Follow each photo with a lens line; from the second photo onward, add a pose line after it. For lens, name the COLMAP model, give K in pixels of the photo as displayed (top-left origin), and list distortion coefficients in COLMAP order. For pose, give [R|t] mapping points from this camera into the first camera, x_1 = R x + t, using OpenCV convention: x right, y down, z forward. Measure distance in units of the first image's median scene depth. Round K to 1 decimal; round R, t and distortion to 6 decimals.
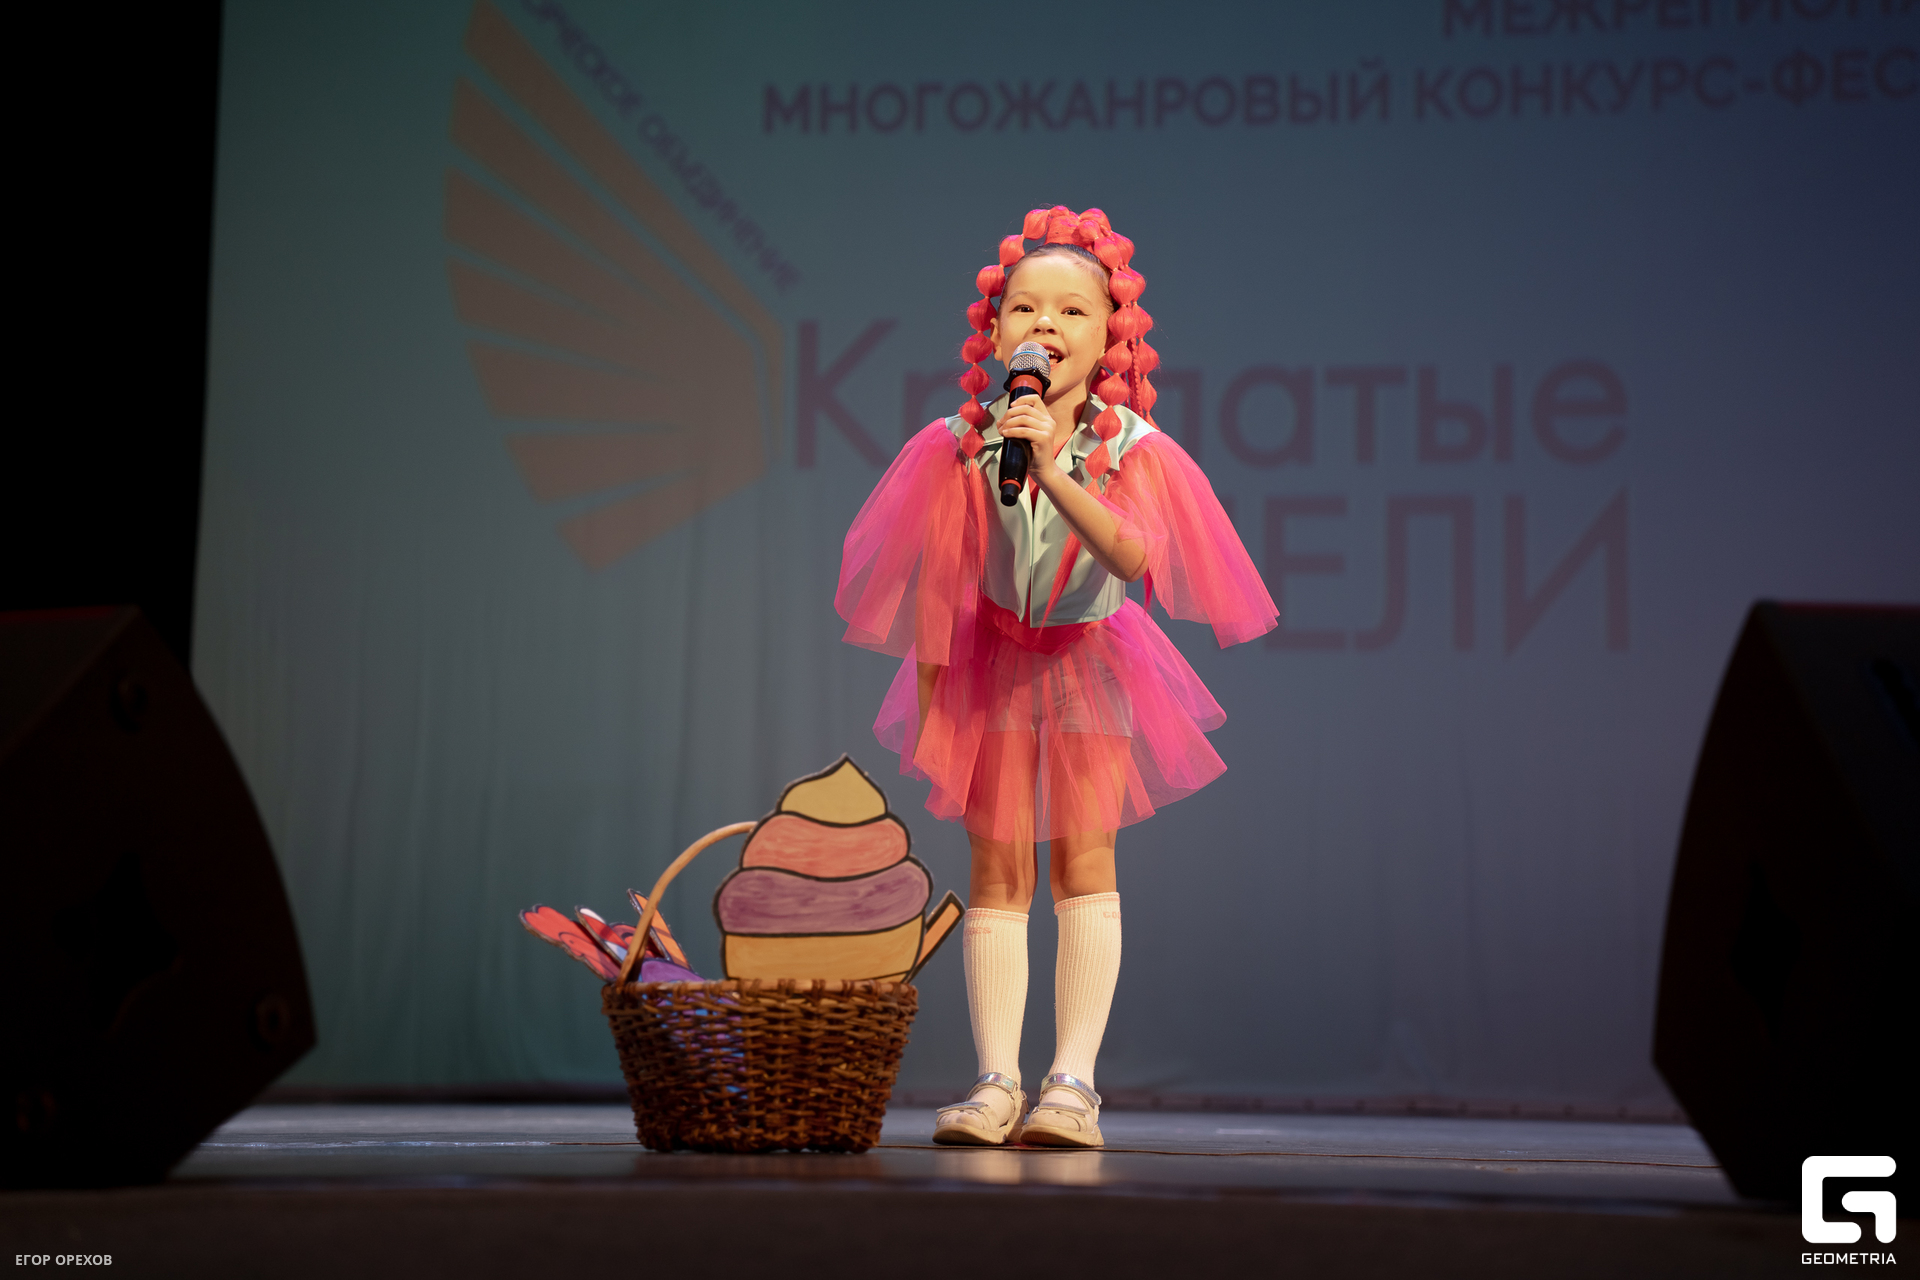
lens RADIAL K [[3692.2, 0, 900.8], [0, 3692.2, 667.8], [0, 0, 1]] dist [0.532227, 0.000000]
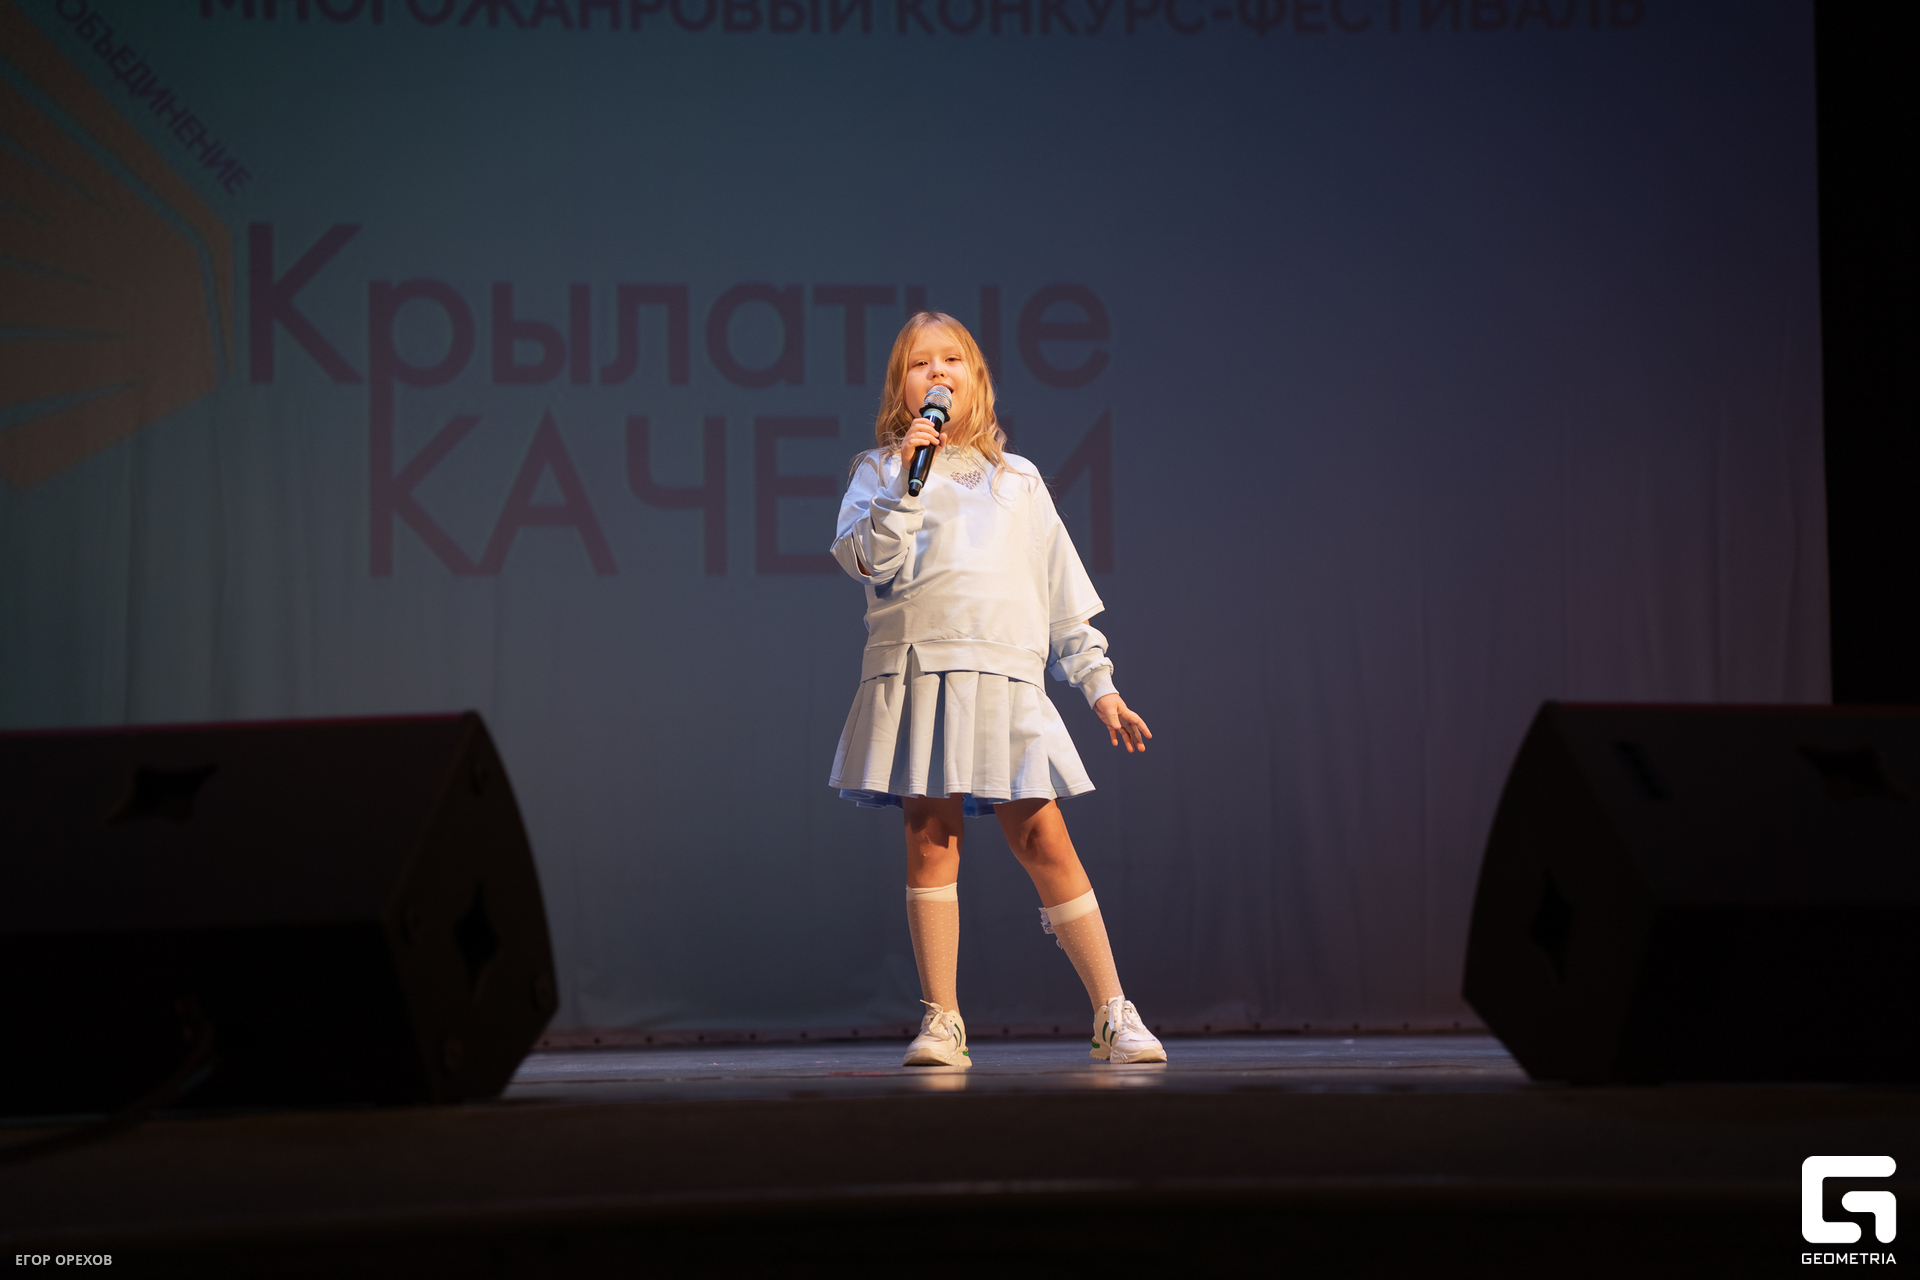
lens RADIAL K [[4308.5, 0, 934.7], [0, 4308.5, 640.6], [0, 0, 1]] dist [0.824343, 0.000000]
pose [[0.983640, -0.012754, 0.179695, -0.061989], [0.008332, 0.999644, 0.025344, -0.016058], [-0.179954, -0.023432, 0.983396, -0.130769]]
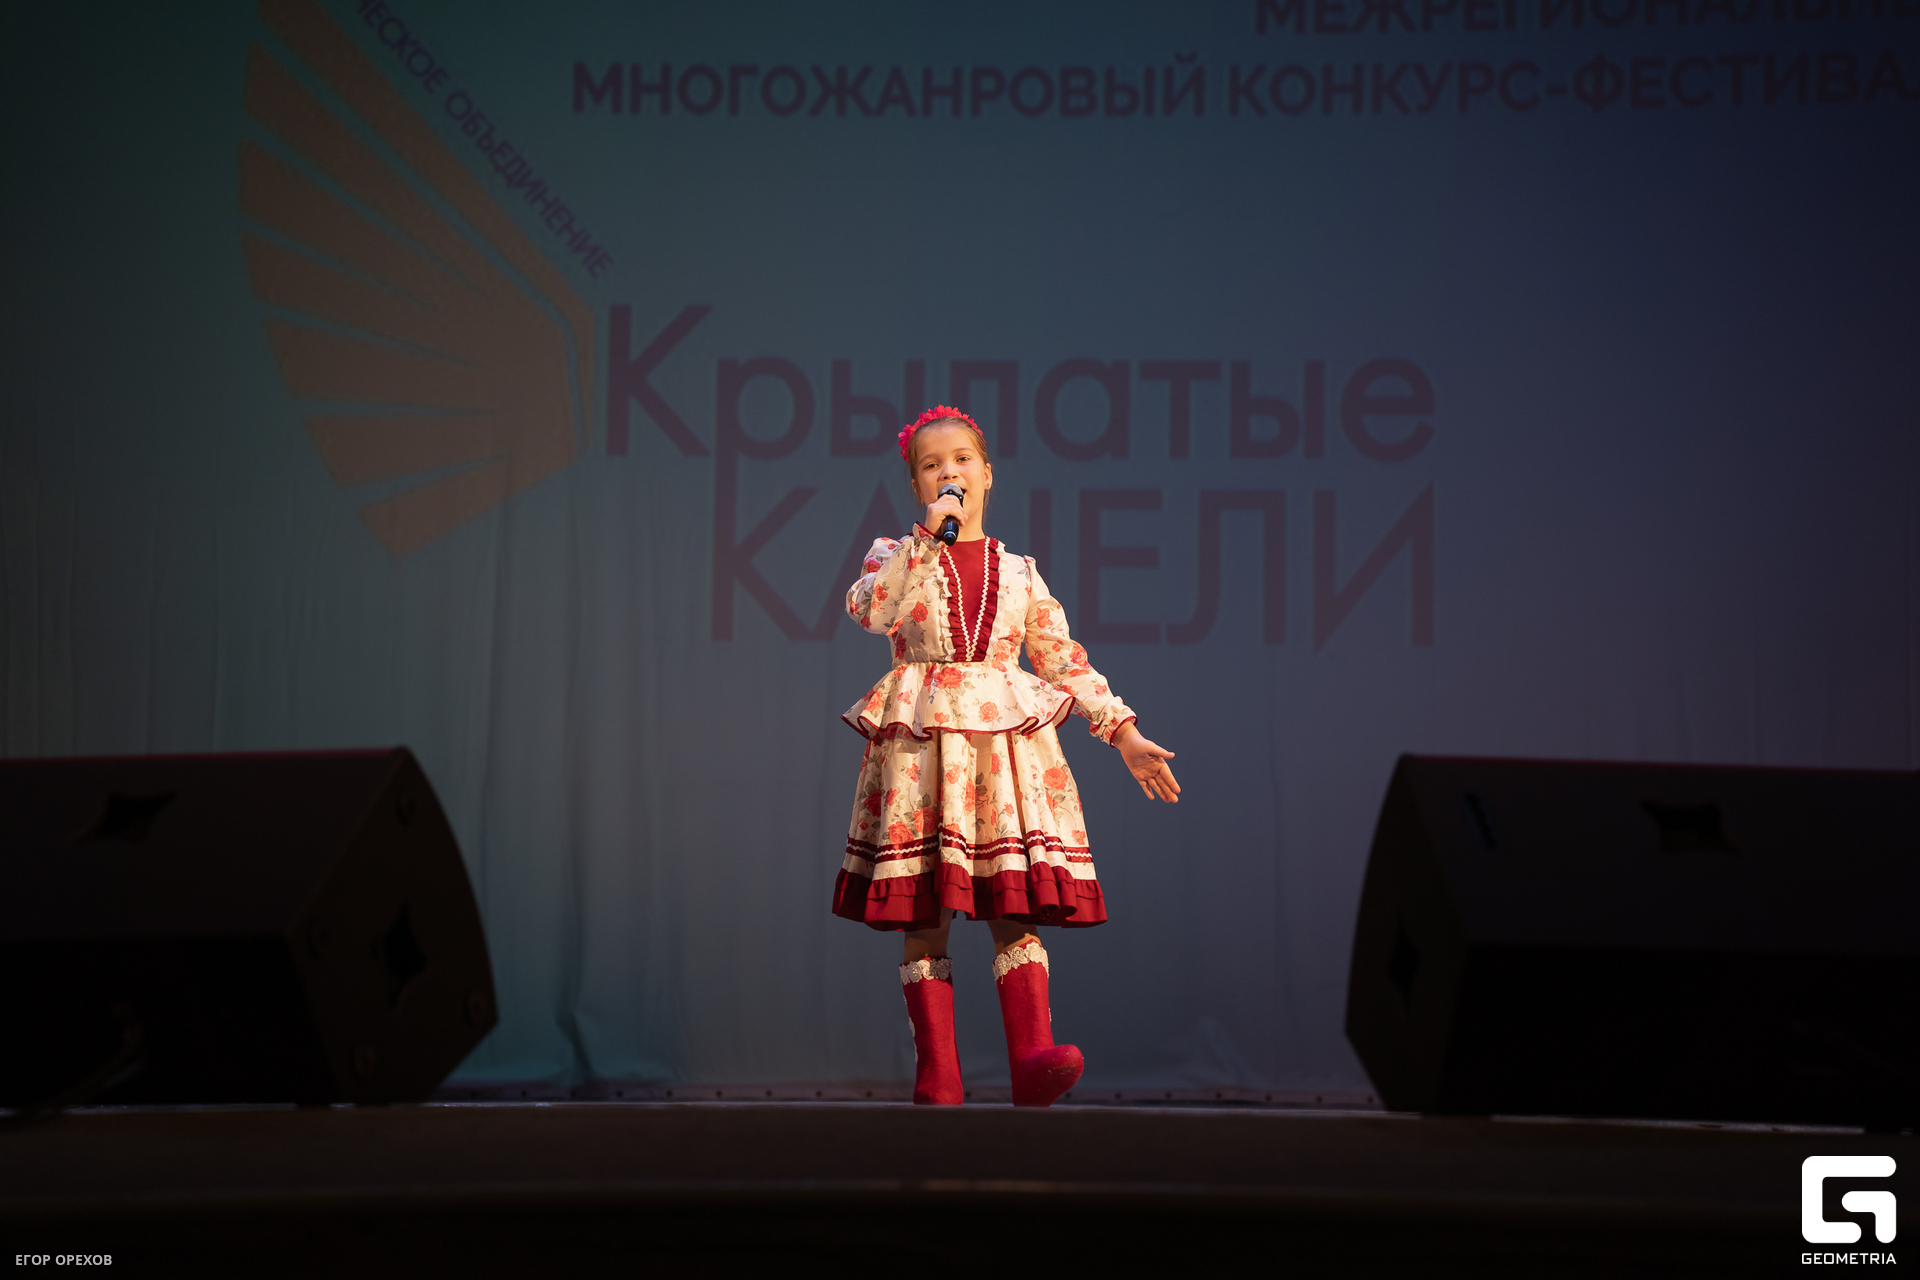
lens RADIAL K [[4308.5, 0, 897.2], [0, 4308.5, 647.7], [0, 0, 1]] dist [0.824343, 0.000000]
pose [[0.998301, 0.003917, 0.058144, -0.019122], [-0.004479, 0.999945, 0.009529, -0.014562], [-0.058104, -0.009774, 0.998263, -0.161928]]
